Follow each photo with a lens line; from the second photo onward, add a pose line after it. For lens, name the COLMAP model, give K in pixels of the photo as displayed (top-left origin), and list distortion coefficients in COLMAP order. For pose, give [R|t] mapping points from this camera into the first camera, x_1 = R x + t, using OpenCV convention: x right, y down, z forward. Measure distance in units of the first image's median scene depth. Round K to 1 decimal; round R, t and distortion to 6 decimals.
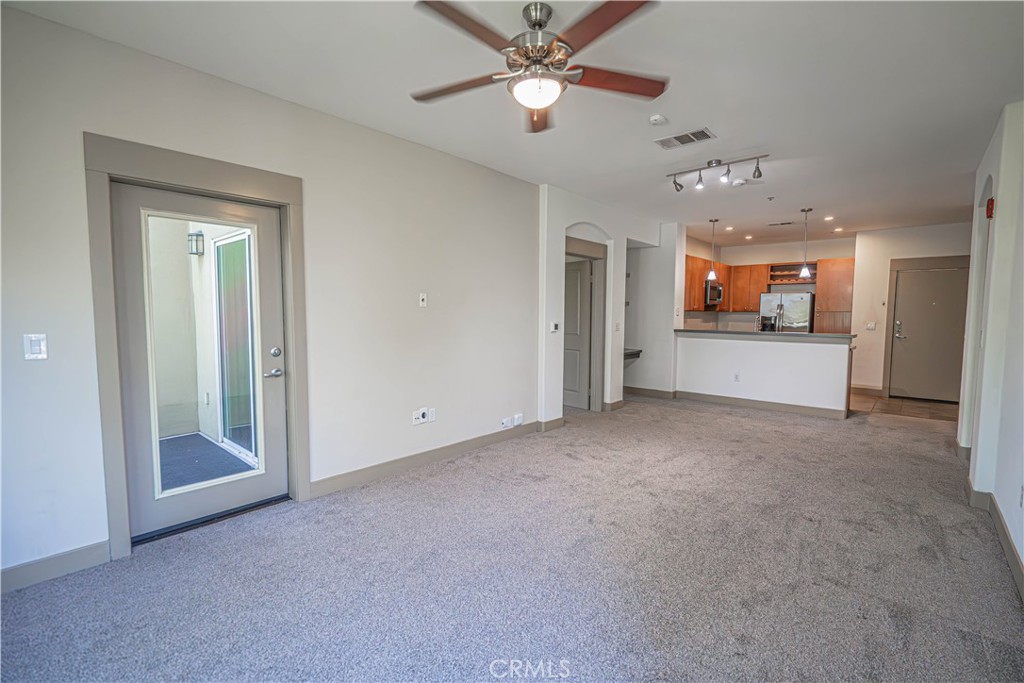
lens RADIAL K [[462.7, 0, 514.8], [0, 462.7, 342.2], [0, 0, 1]] dist [-0.004344, 0.000773]
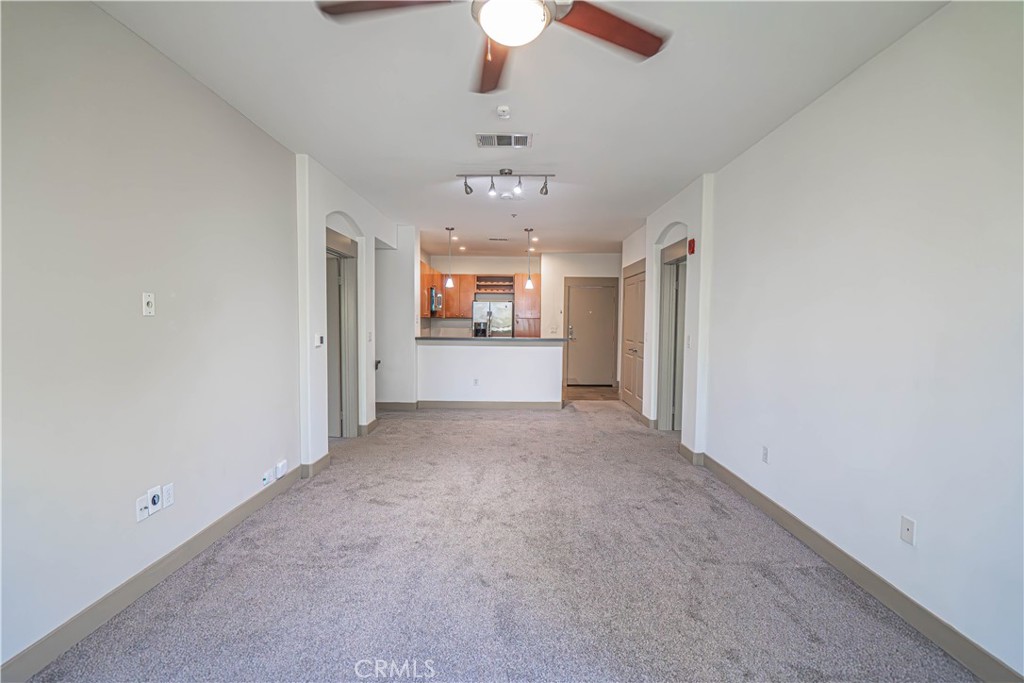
lens RADIAL K [[462.7, 0, 514.8], [0, 462.7, 342.2], [0, 0, 1]] dist [-0.004344, 0.000773]
pose [[0.754057, -0.034547, 0.655900, -0.186201], [0.039946, 0.999179, 0.006704, -0.022766], [-0.655593, 0.021145, 0.754818, 0.204006]]
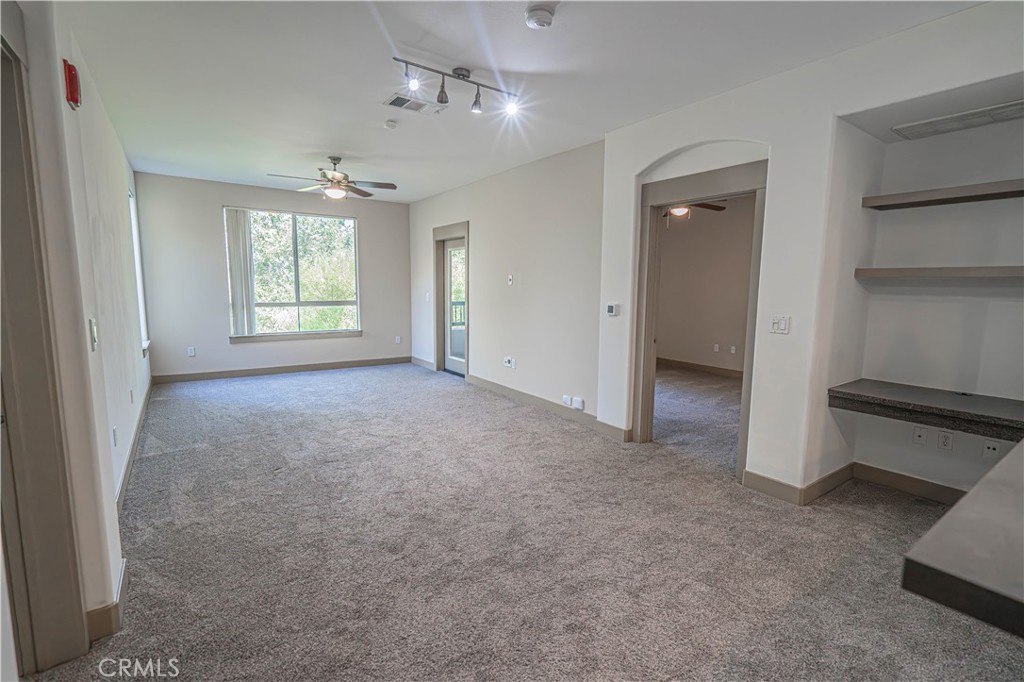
lens RADIAL K [[462.7, 0, 514.8], [0, 462.7, 341.7], [0, 0, 1]] dist [-0.004344, 0.000773]
pose [[-0.225467, 0.107576, -0.968293, 0.944048], [-0.076835, 0.988826, 0.127748, -0.069024], [0.971216, 0.103202, -0.214682, 1.064895]]
